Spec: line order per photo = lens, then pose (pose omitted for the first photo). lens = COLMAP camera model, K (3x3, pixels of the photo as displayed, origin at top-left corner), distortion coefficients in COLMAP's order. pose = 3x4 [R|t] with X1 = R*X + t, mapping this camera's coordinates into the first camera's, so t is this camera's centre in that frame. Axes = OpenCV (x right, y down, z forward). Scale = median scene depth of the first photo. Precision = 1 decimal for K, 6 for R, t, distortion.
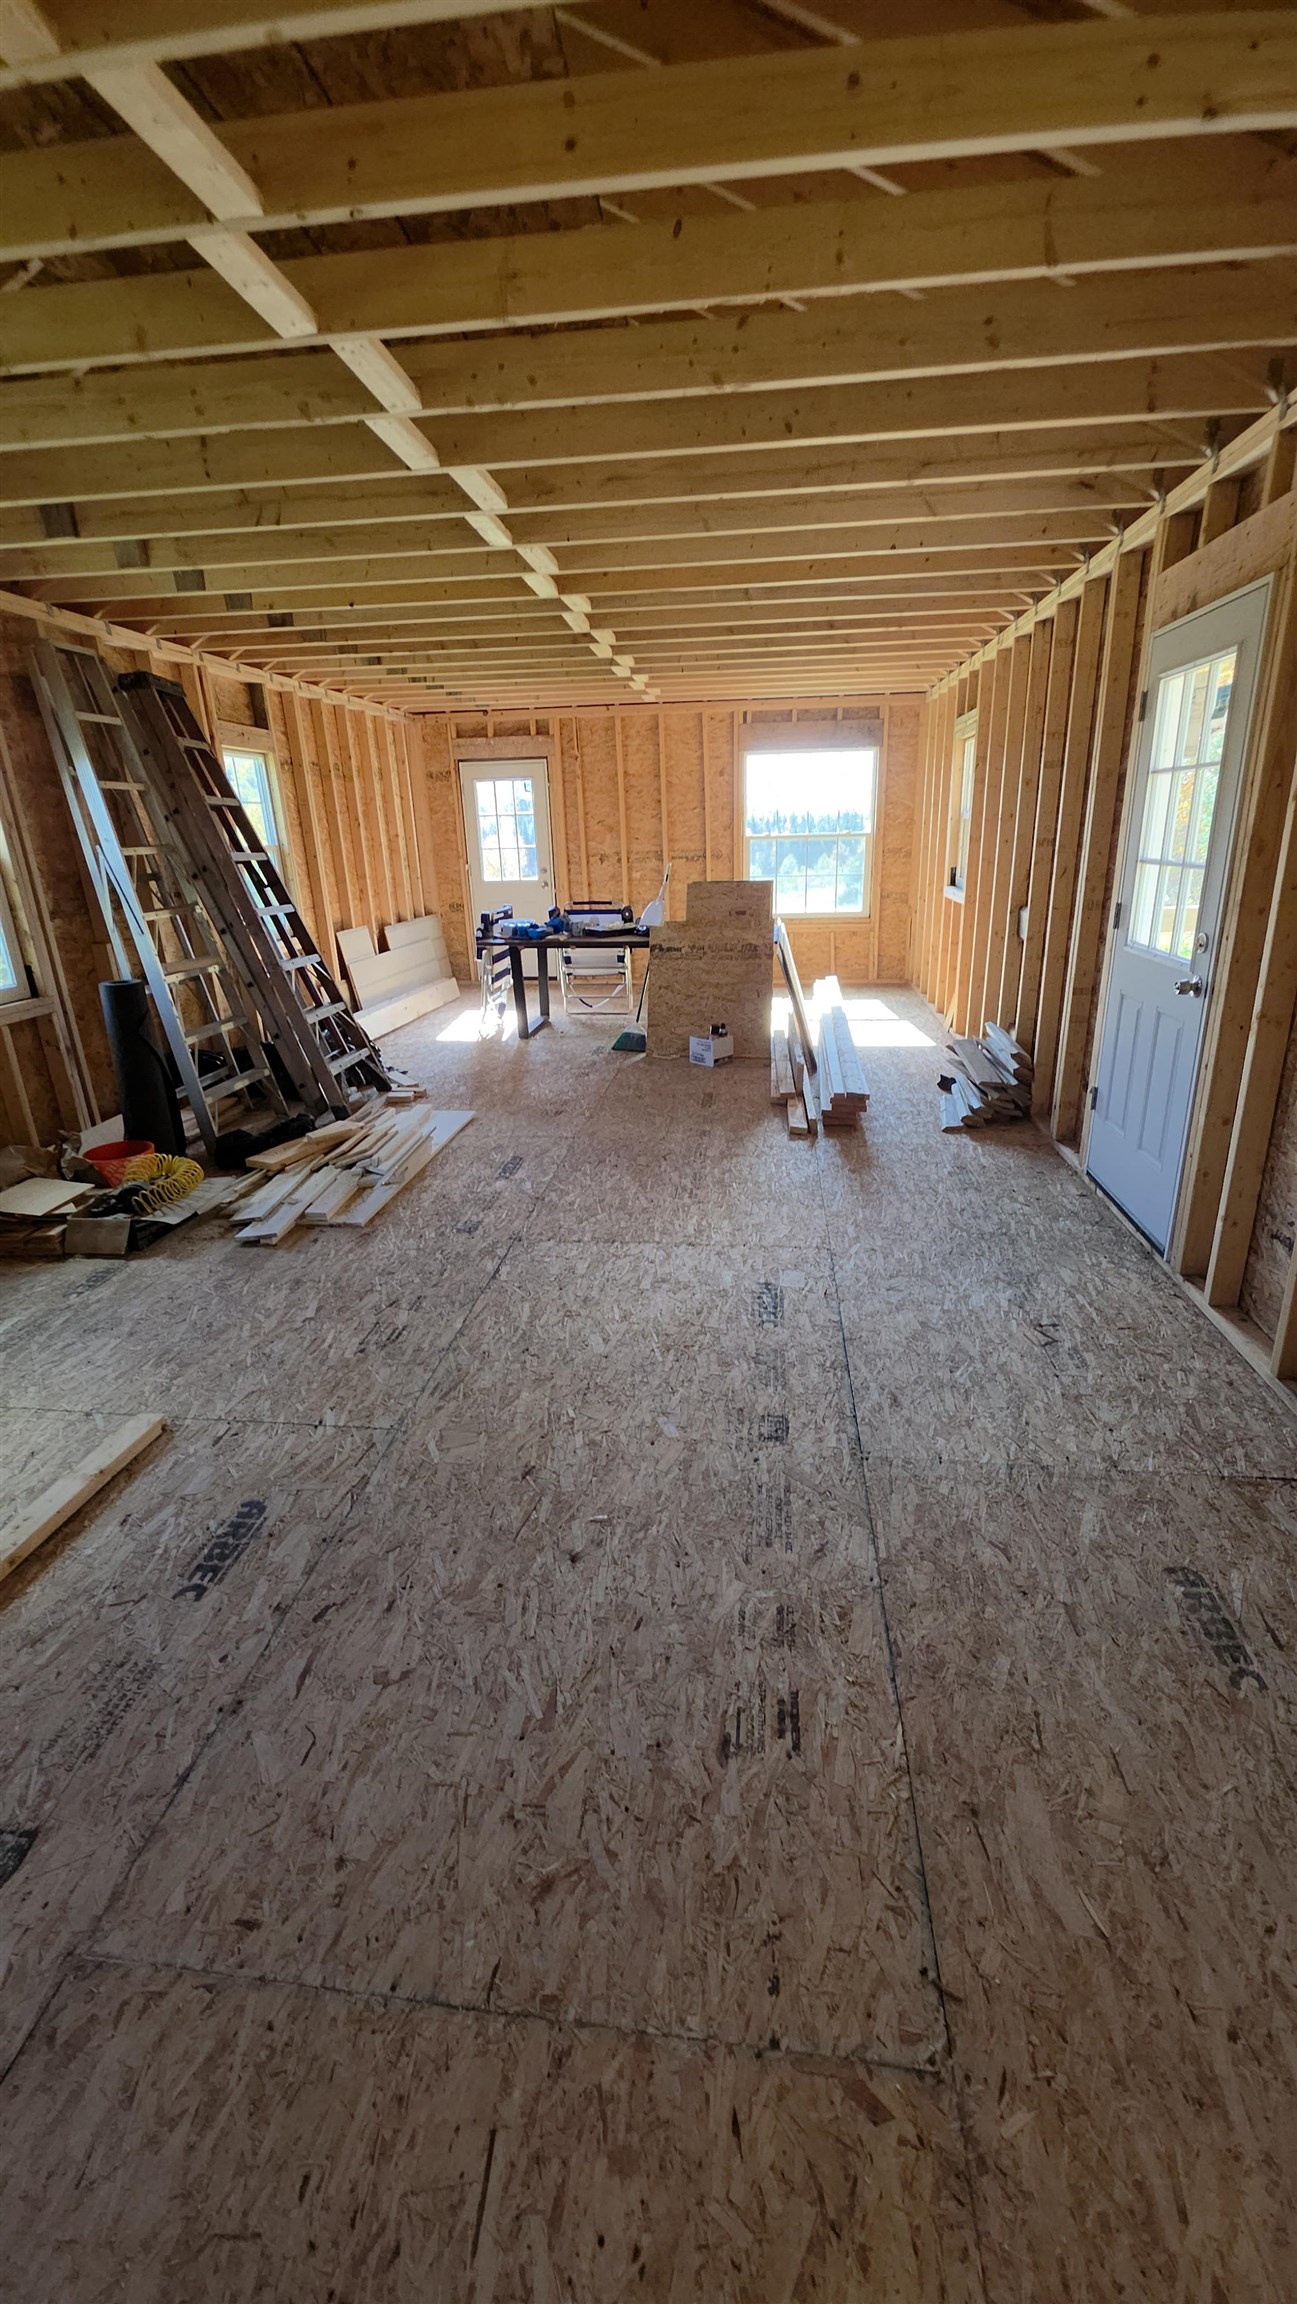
lens RADIAL K [[894.9, 0, 662.2], [0, 894.9, 1143.0], [0, 0, 1]] dist [0.001829, 0.000173]
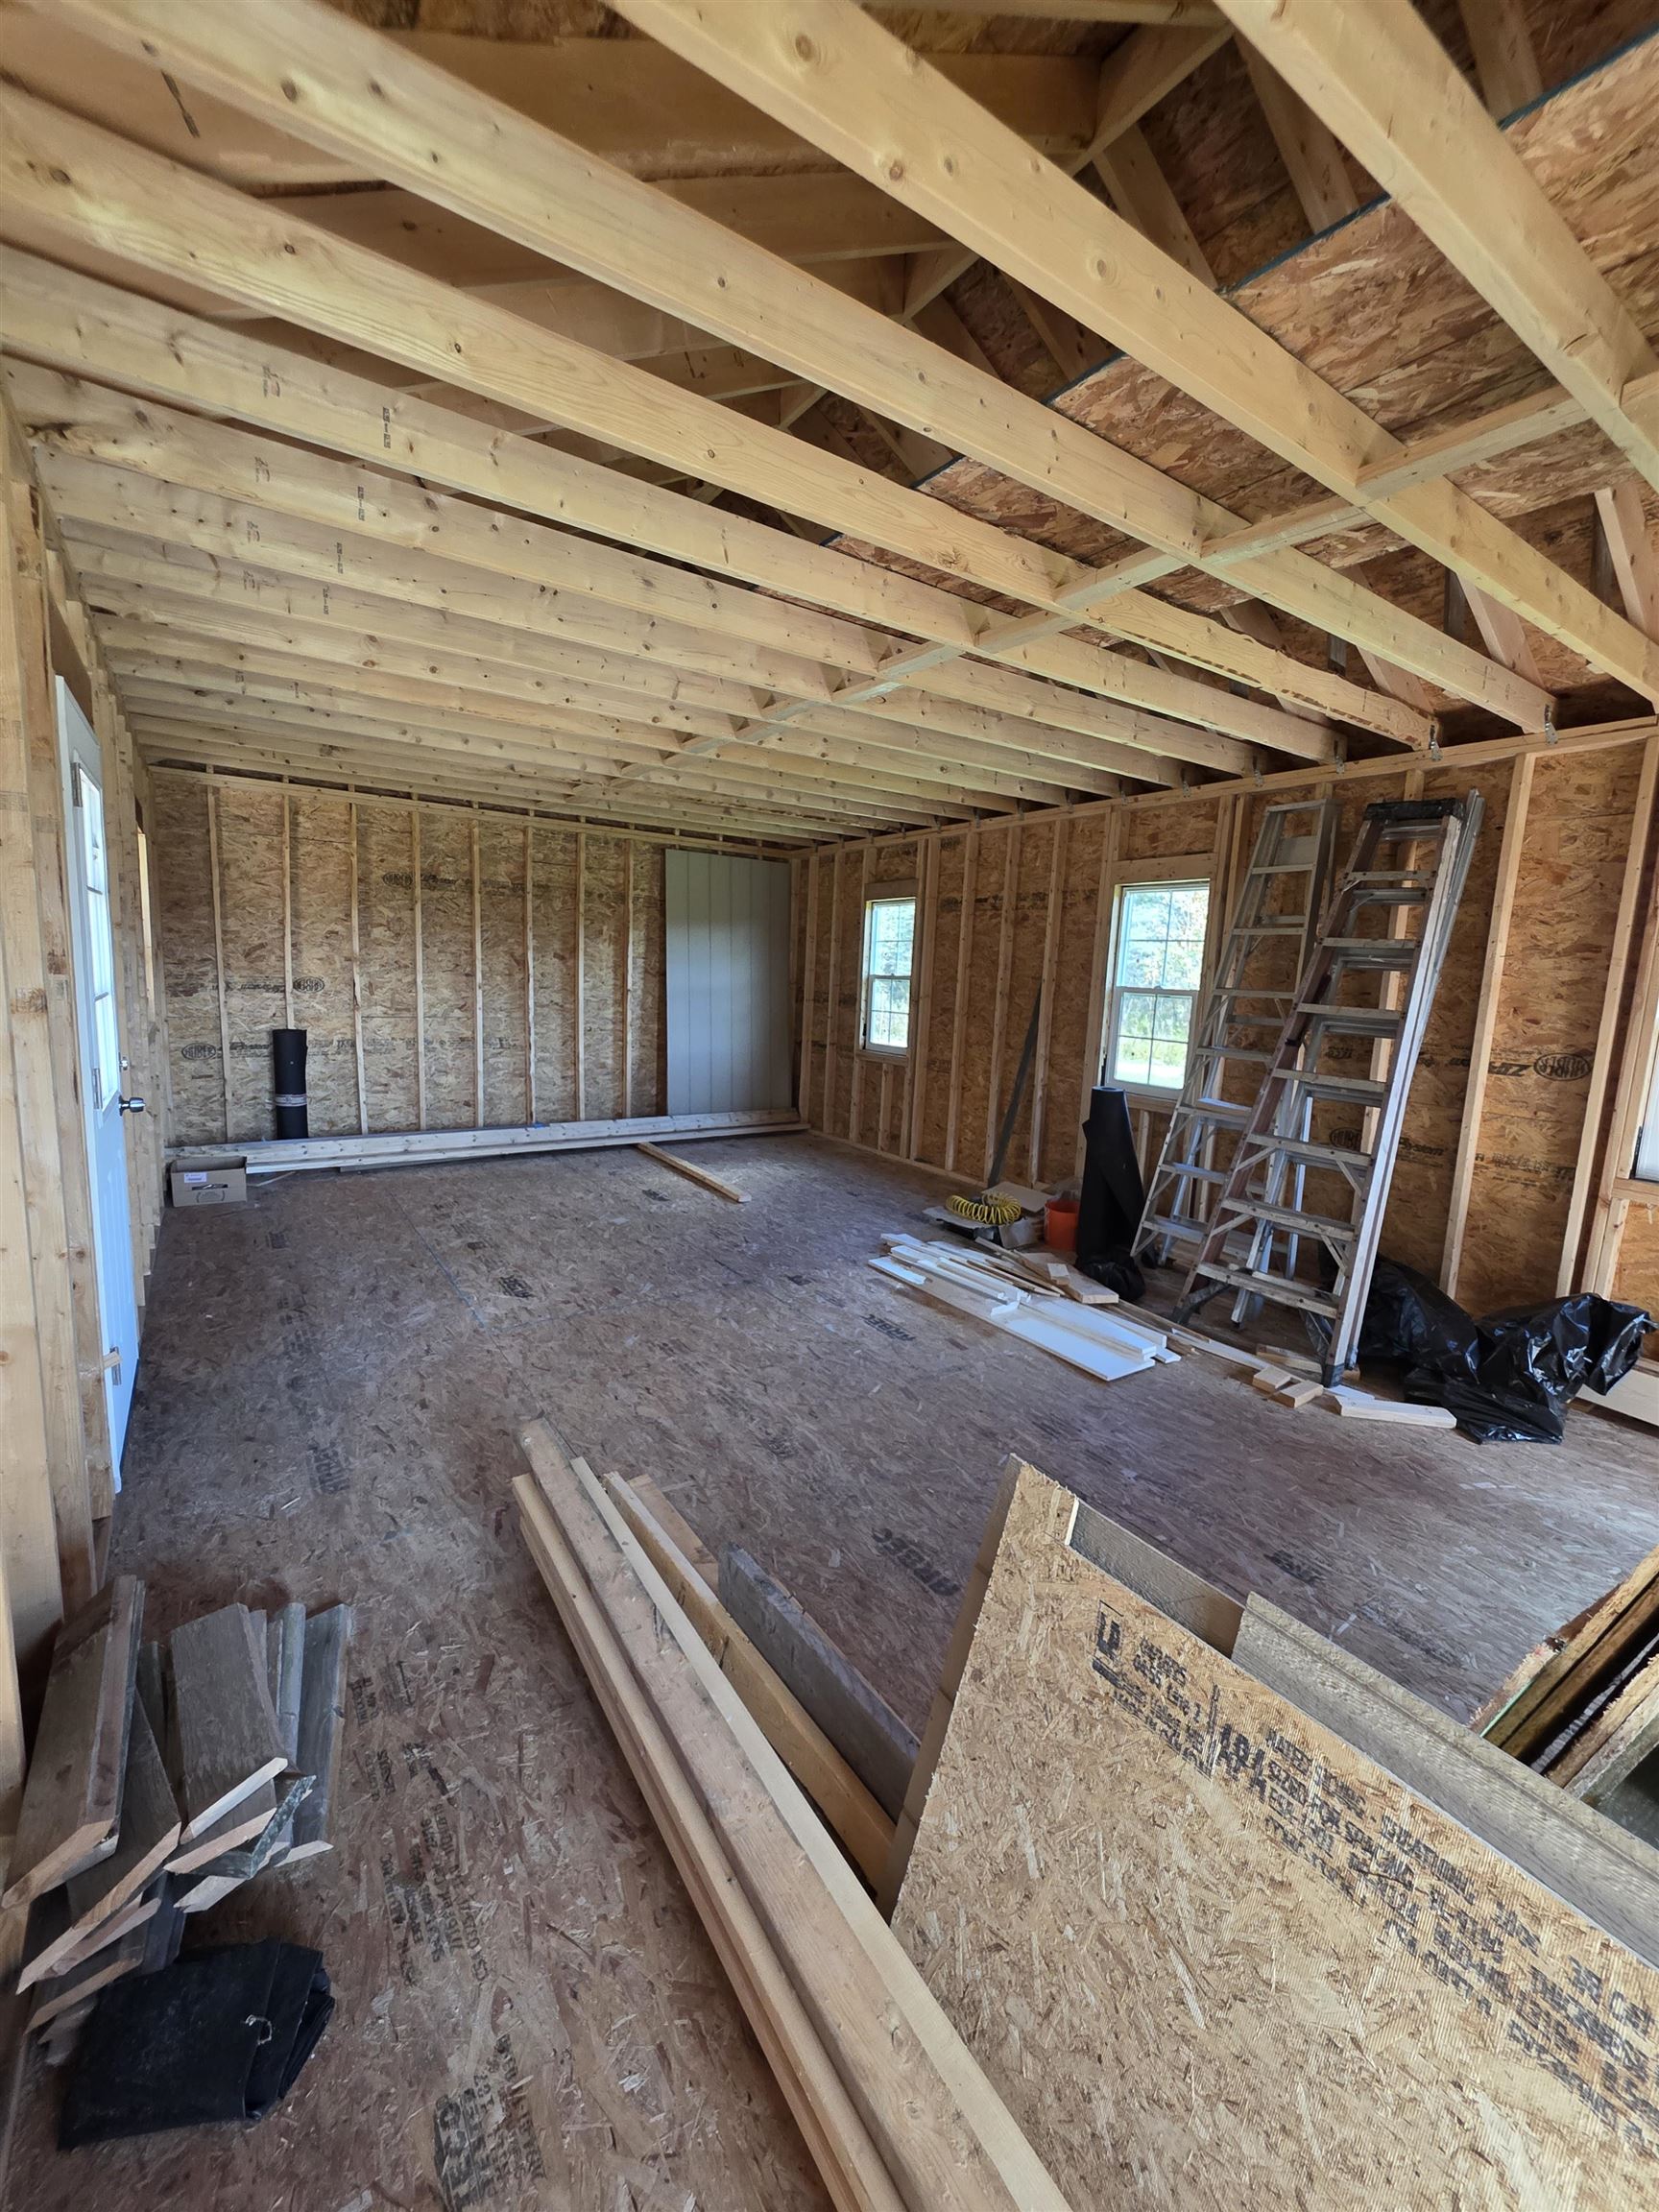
lens RADIAL K [[892.1, 0, 831.7], [0, 892.1, 1103.1], [0, 0, 1]] dist [-0.002238, 0.000752]
pose [[-0.755142, 0.096346, -0.648442, 0.557107], [-0.236804, 0.882265, 0.406858, -0.676303], [0.611297, 0.460789, -0.643420, 1.861818]]
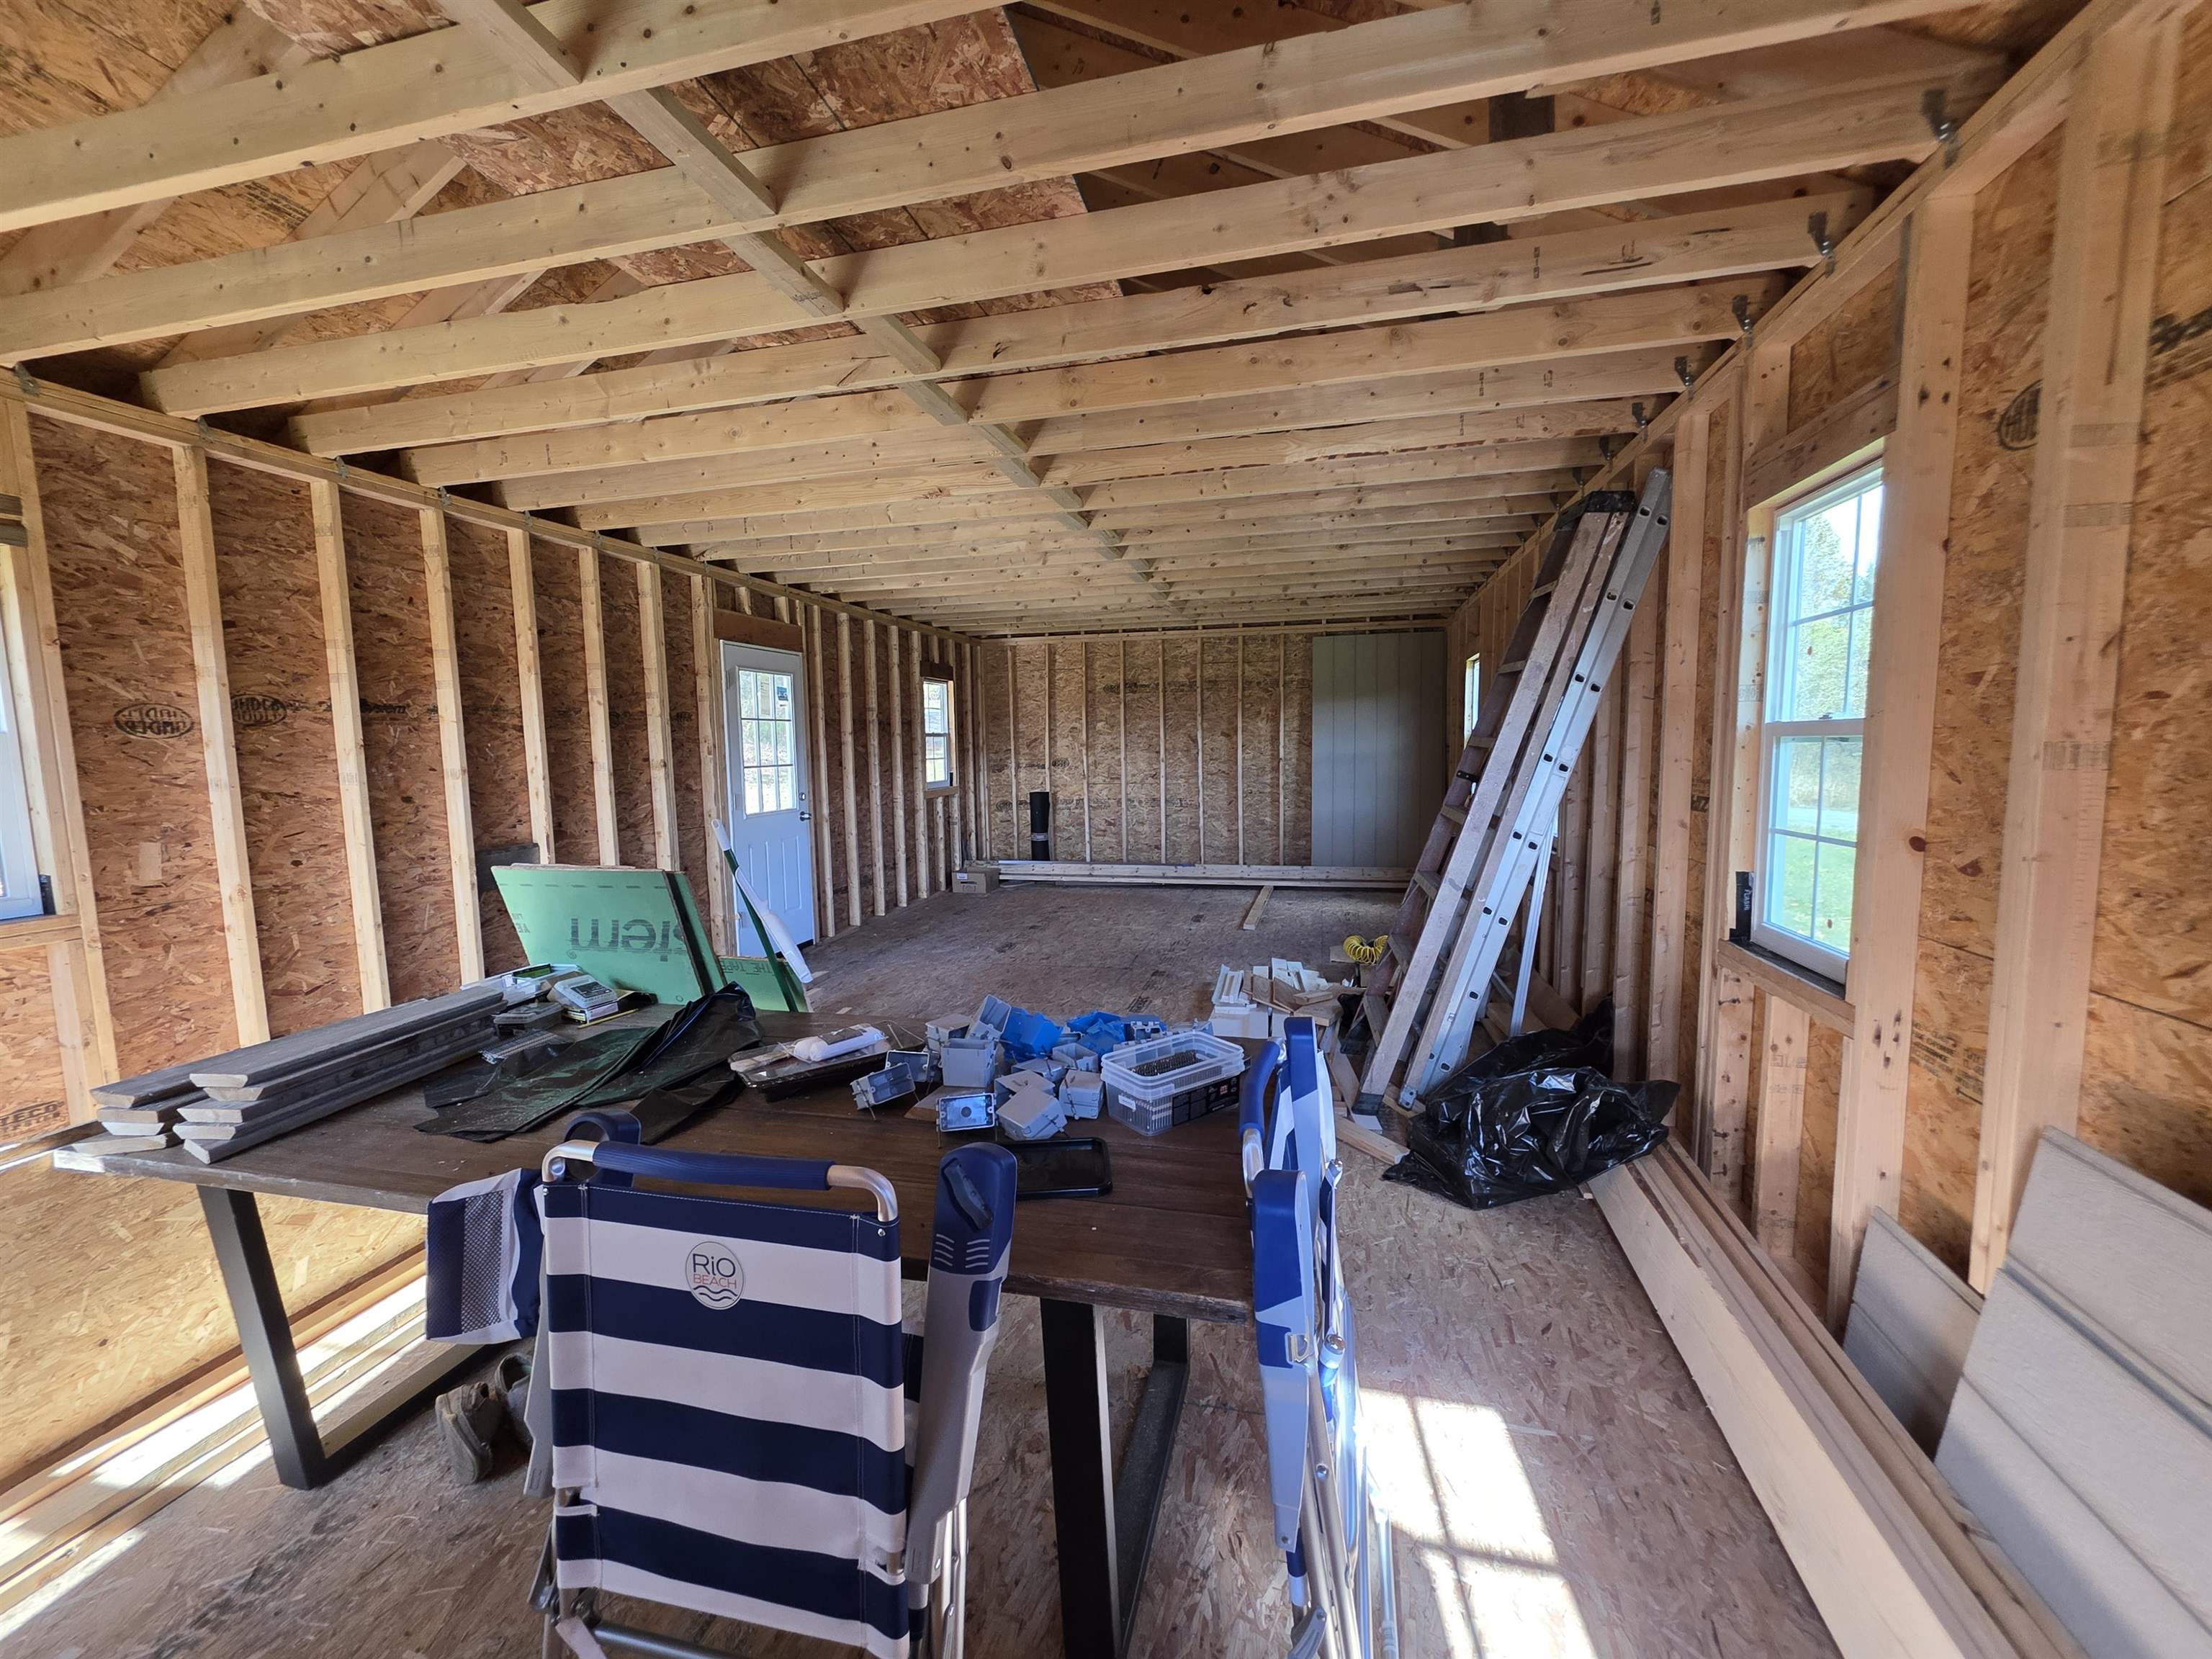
lens RADIAL K [[892.1, 0, 1114.0], [0, 892.1, 825.3], [0, 0, 1]] dist [-0.002238, 0.000752]
pose [[-0.991164, 0.036777, 0.127441, -0.377770], [0.086646, 0.906990, 0.412142, -0.858927], [-0.100430, 0.419542, -0.902163, 2.524462]]
